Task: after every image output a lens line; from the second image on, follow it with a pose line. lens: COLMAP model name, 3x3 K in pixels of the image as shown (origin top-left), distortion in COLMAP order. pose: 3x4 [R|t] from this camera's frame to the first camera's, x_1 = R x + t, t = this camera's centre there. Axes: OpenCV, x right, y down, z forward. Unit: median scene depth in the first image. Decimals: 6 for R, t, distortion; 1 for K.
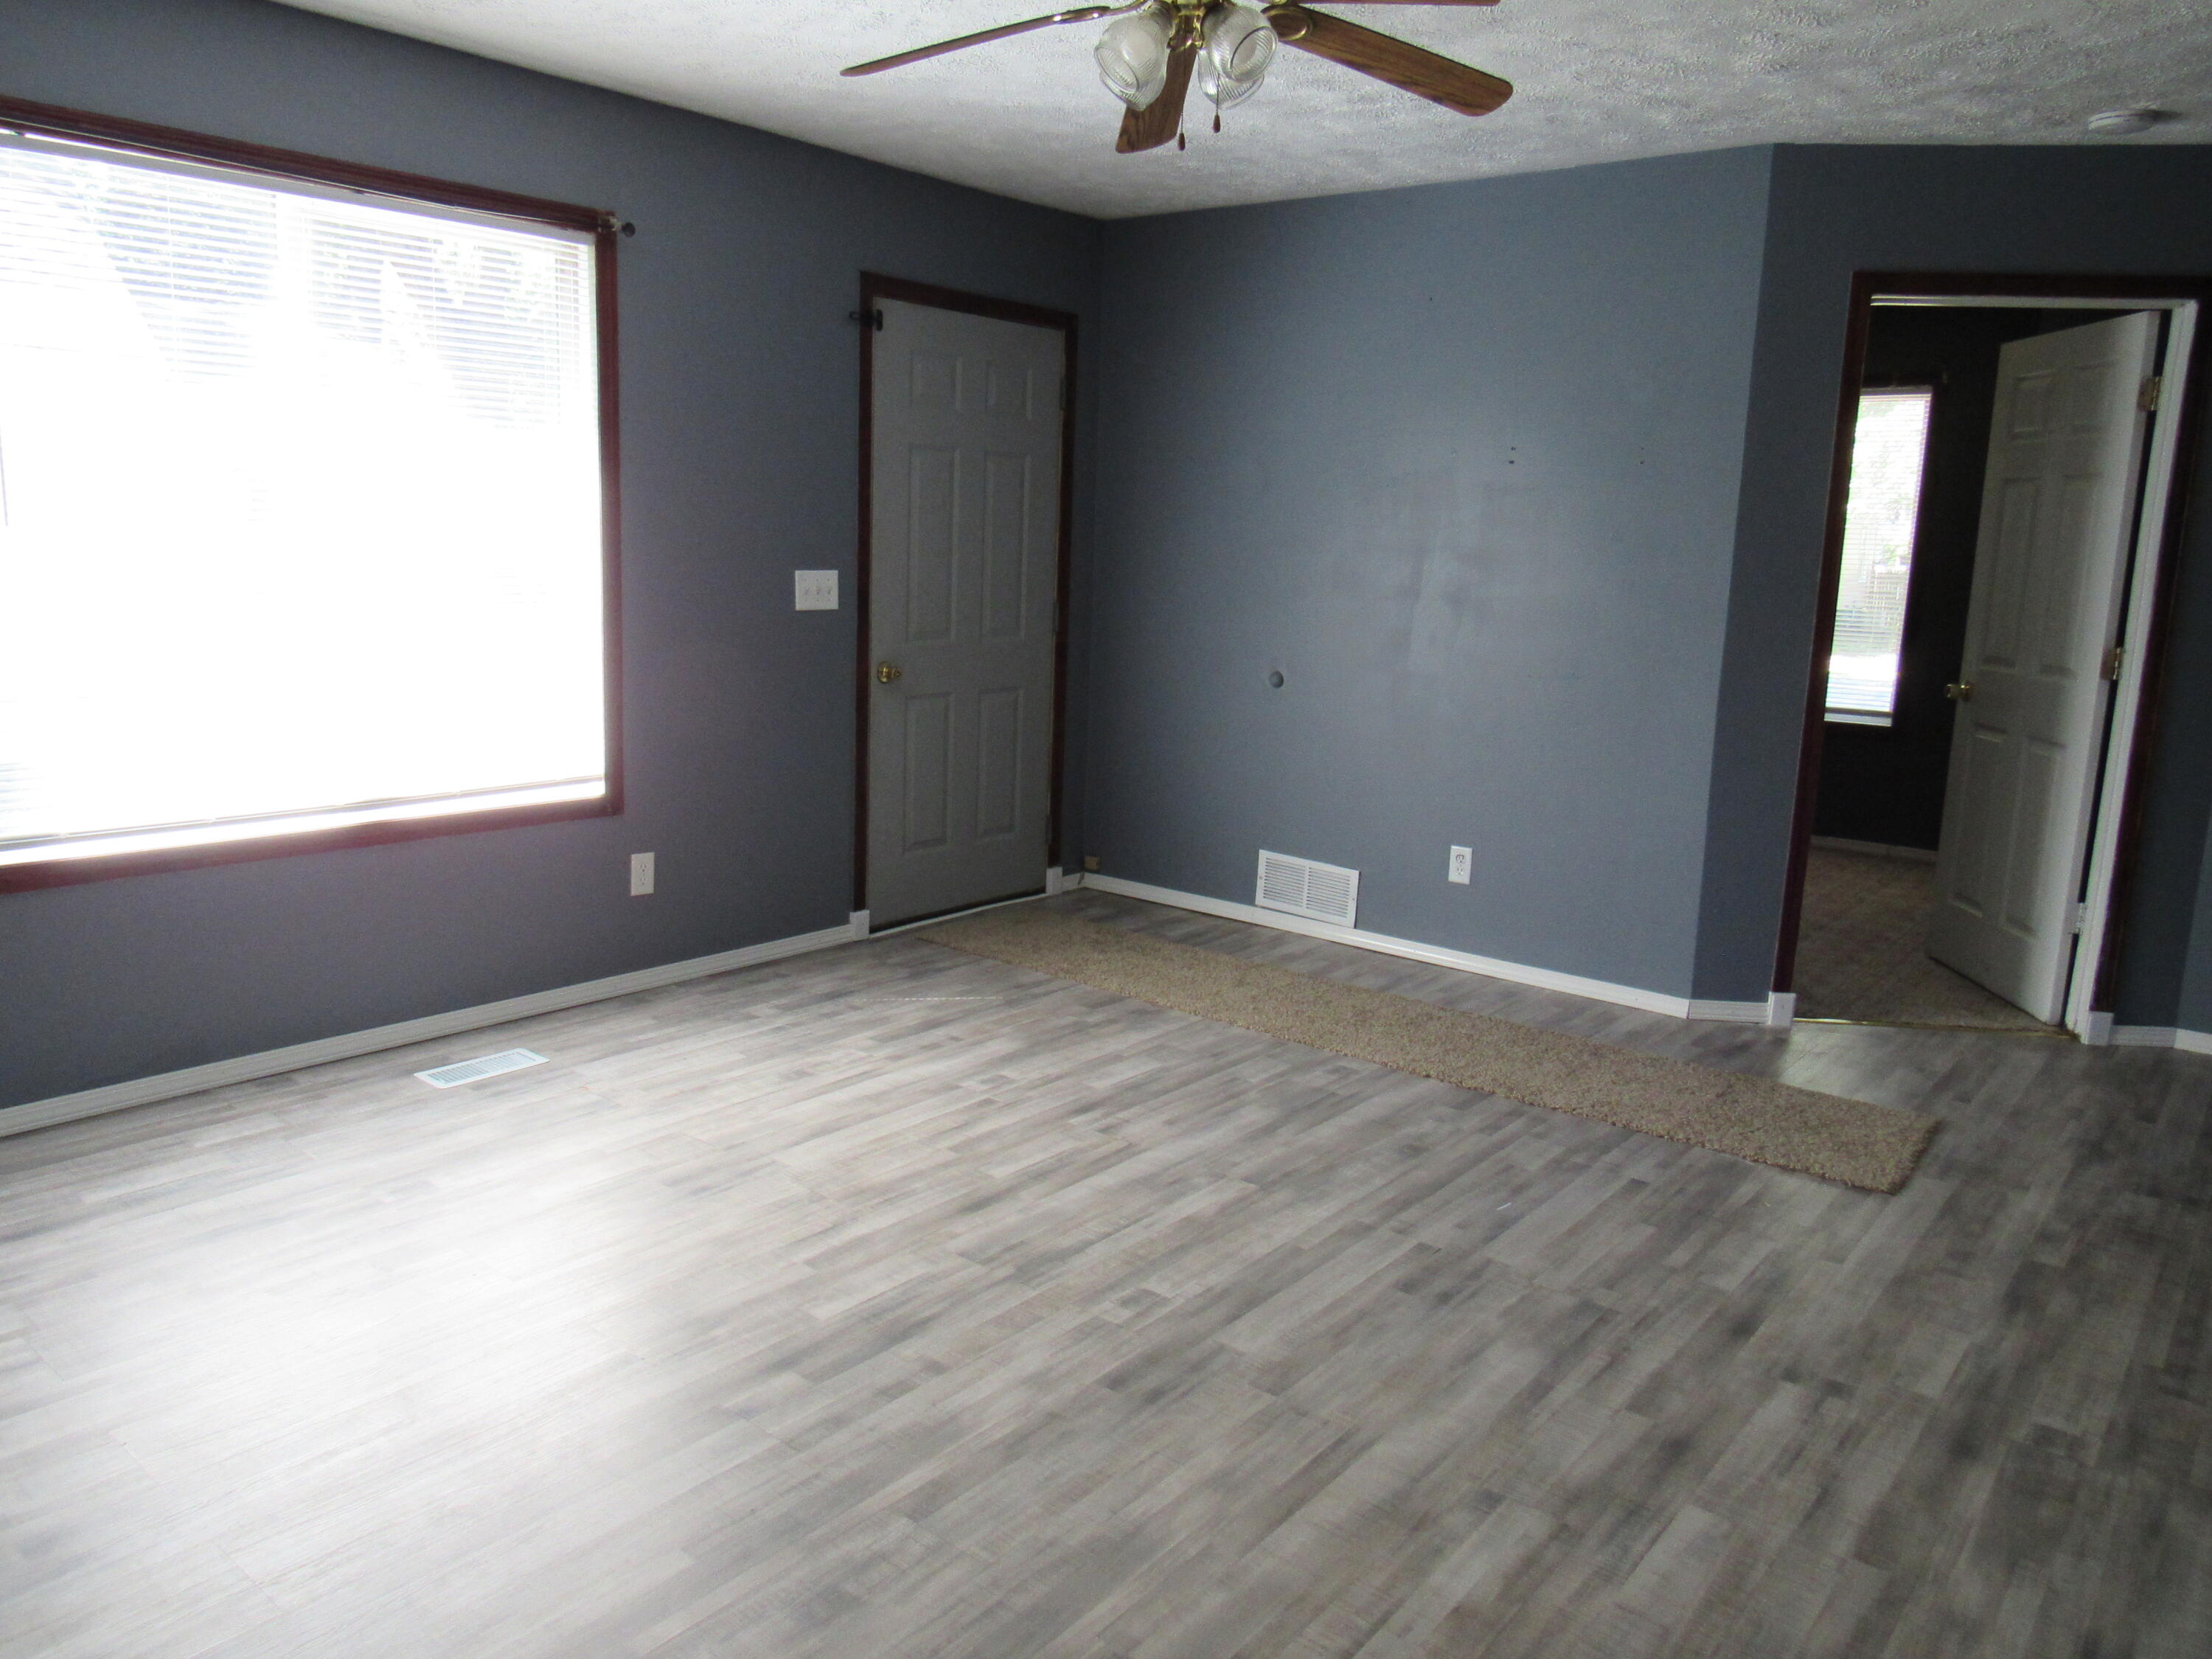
lens RADIAL K [[1570.4, 0, 1098.9], [0, 1570.4, 803.4], [0, 0, 1]] dist [-0.012540, -0.006961]
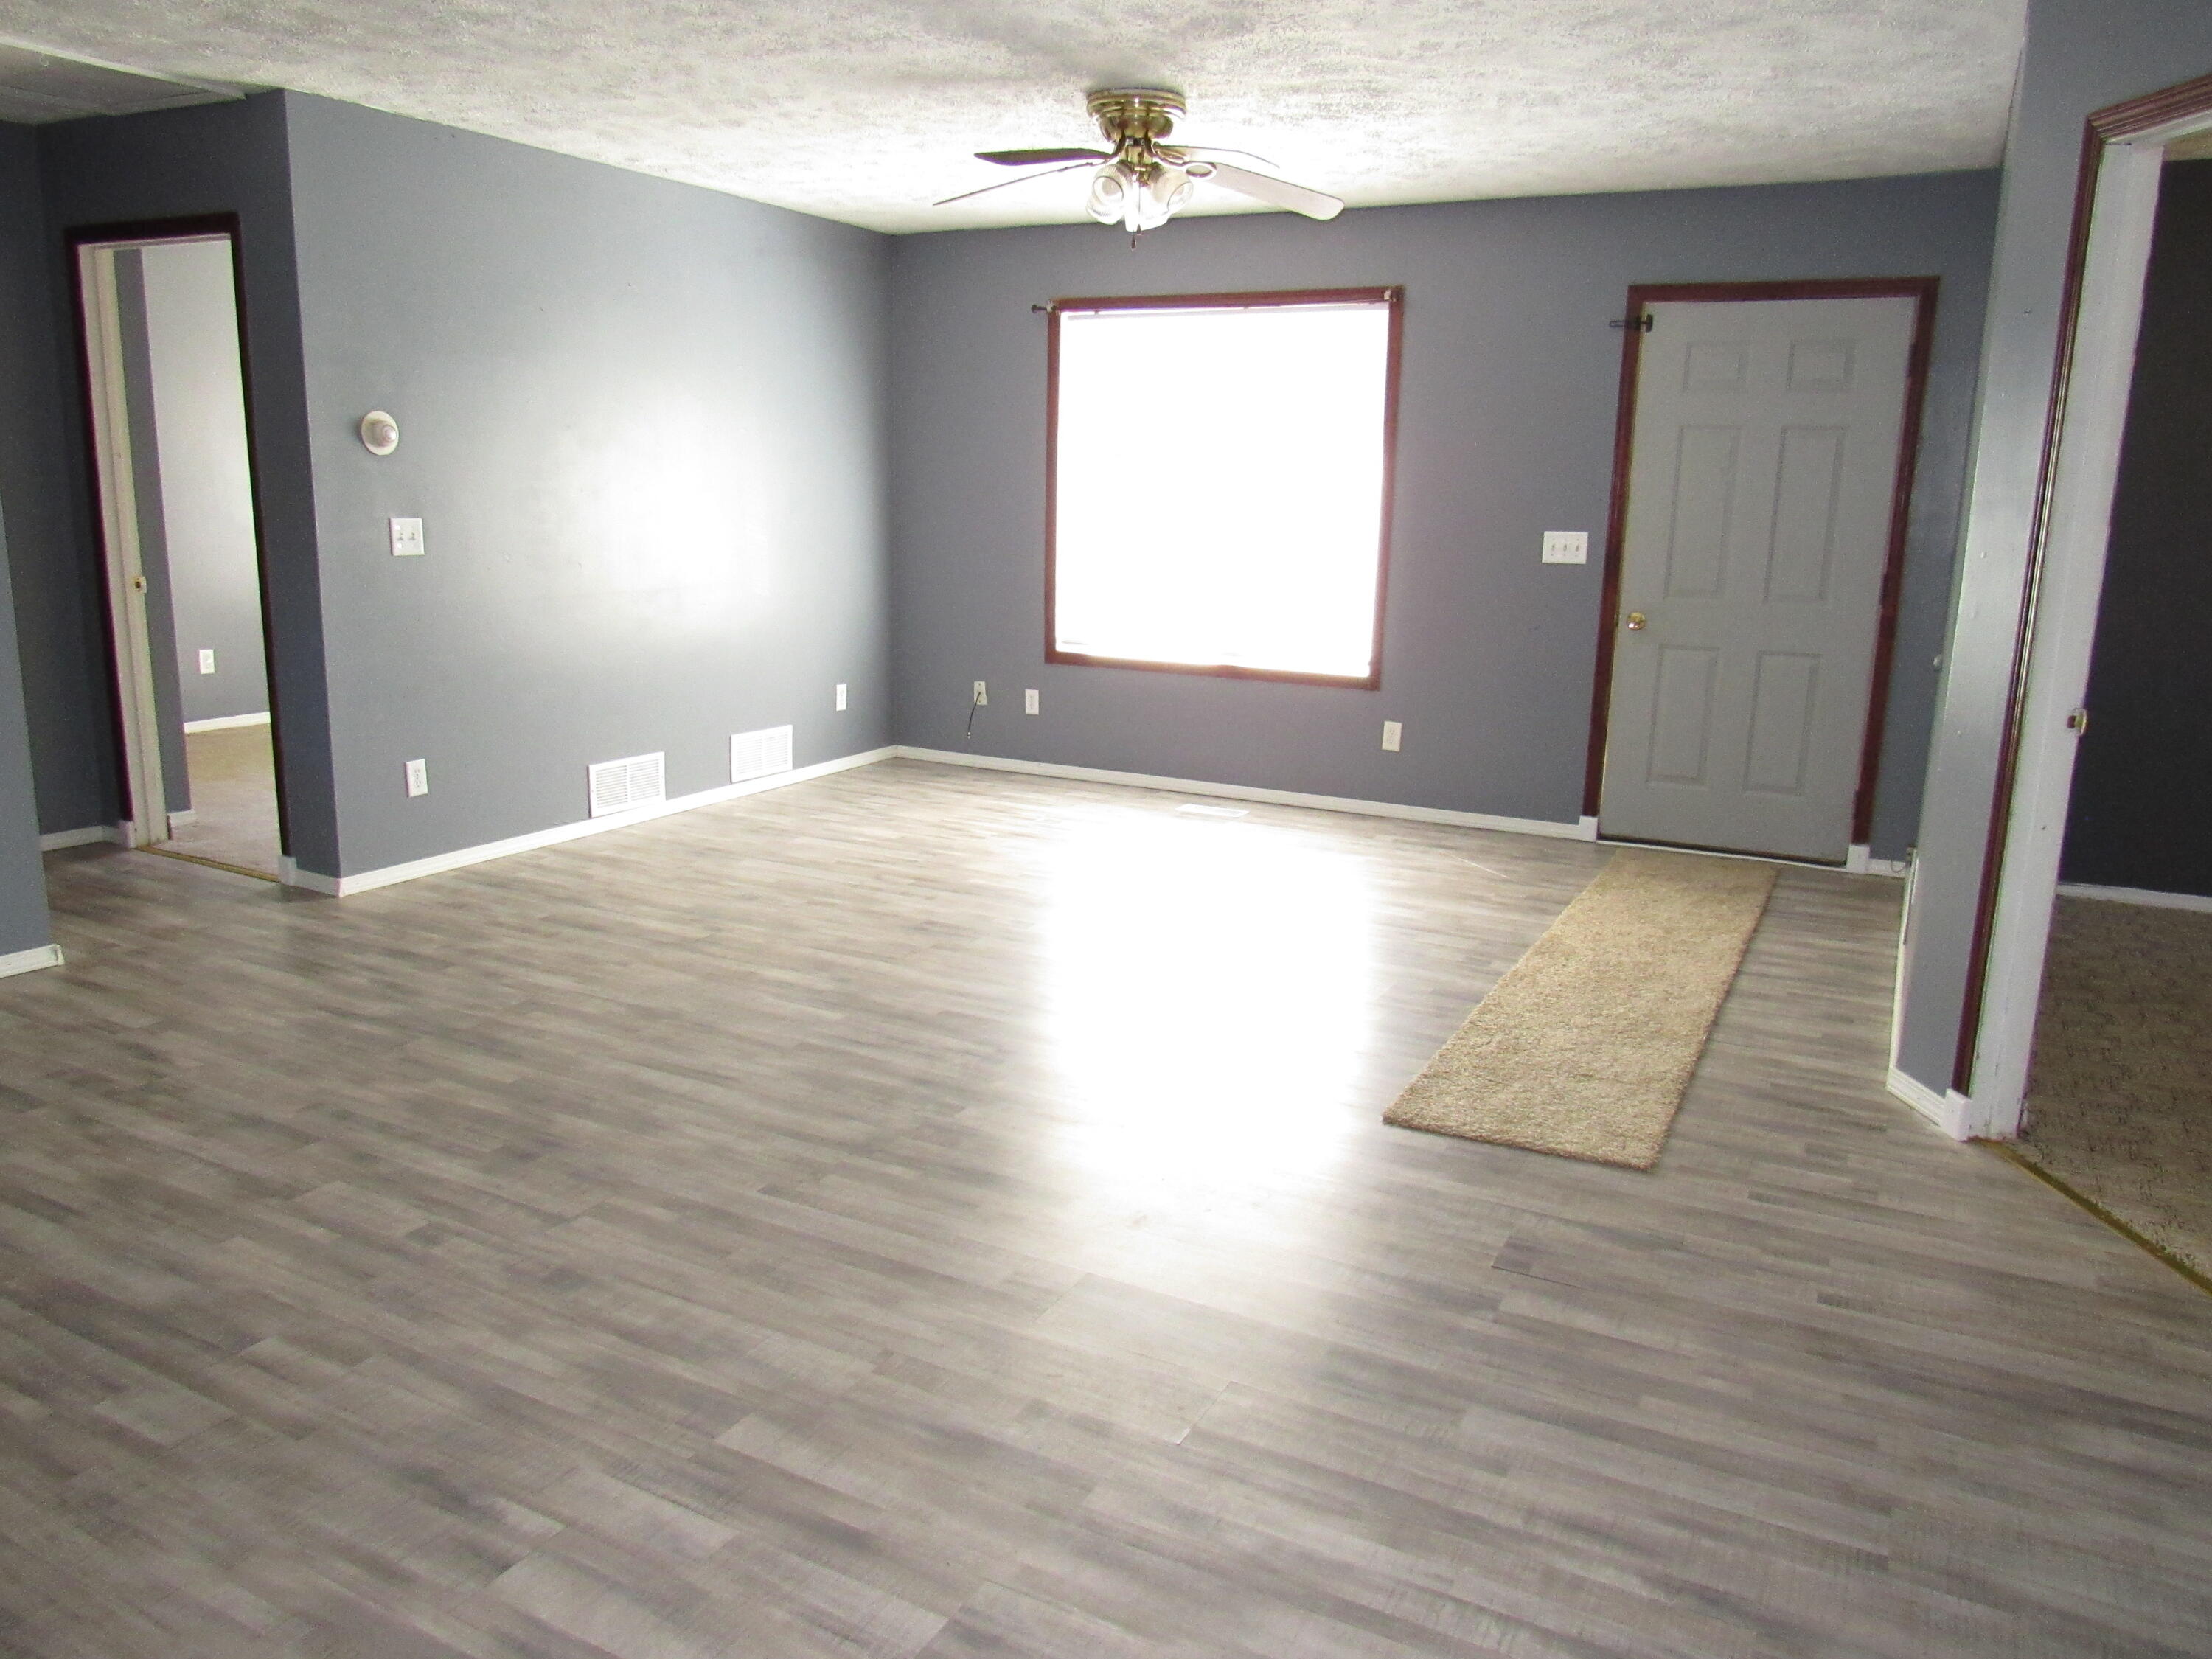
lens RADIAL K [[1570.4, 0, 1098.9], [0, 1570.4, 803.4], [0, 0, 1]] dist [-0.012540, -0.006961]
pose [[0.204783, 0.176862, -0.962696, 1.433680], [-0.182611, 0.973175, 0.139942, -0.063912], [0.961622, 0.147141, 0.231586, 0.552710]]
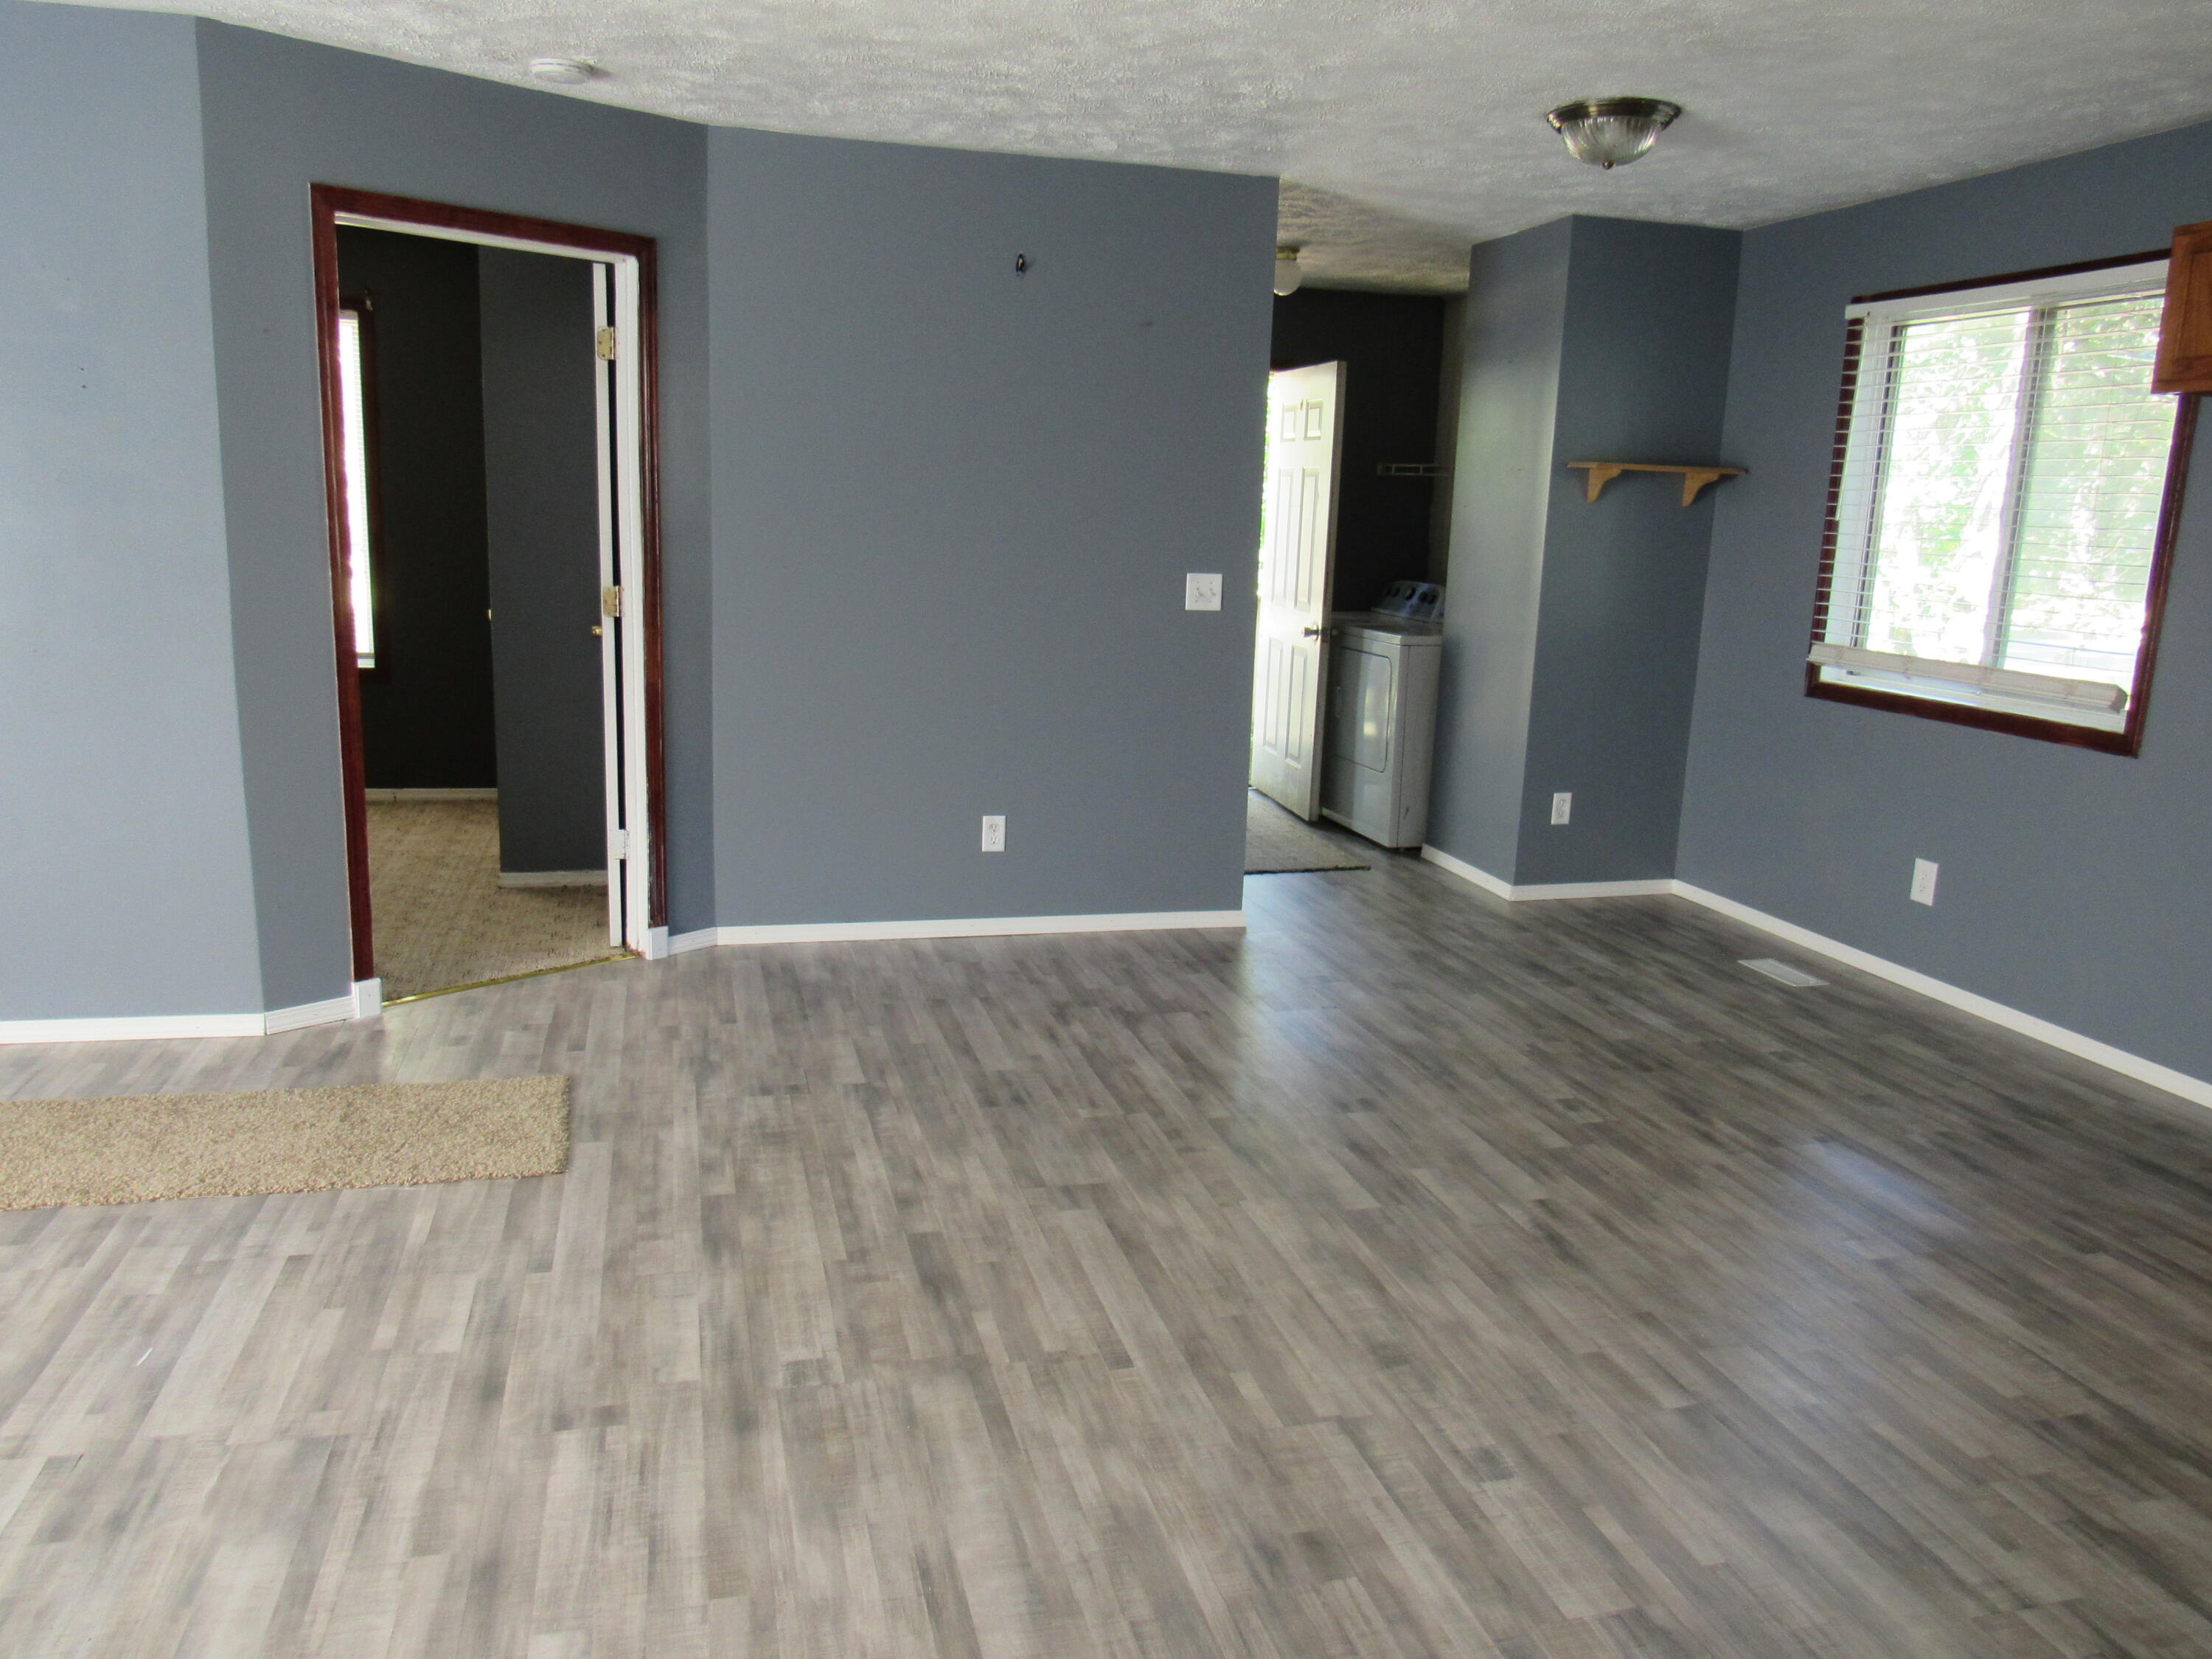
lens RADIAL K [[1570.4, 0, 1098.9], [0, 1570.4, 803.4], [0, 0, 1]] dist [-0.012540, -0.006961]
pose [[0.584137, -0.154154, 0.796882, -0.039146], [0.113090, 0.987680, 0.108165, -0.044897], [-0.803738, 0.026936, 0.594373, 0.145641]]
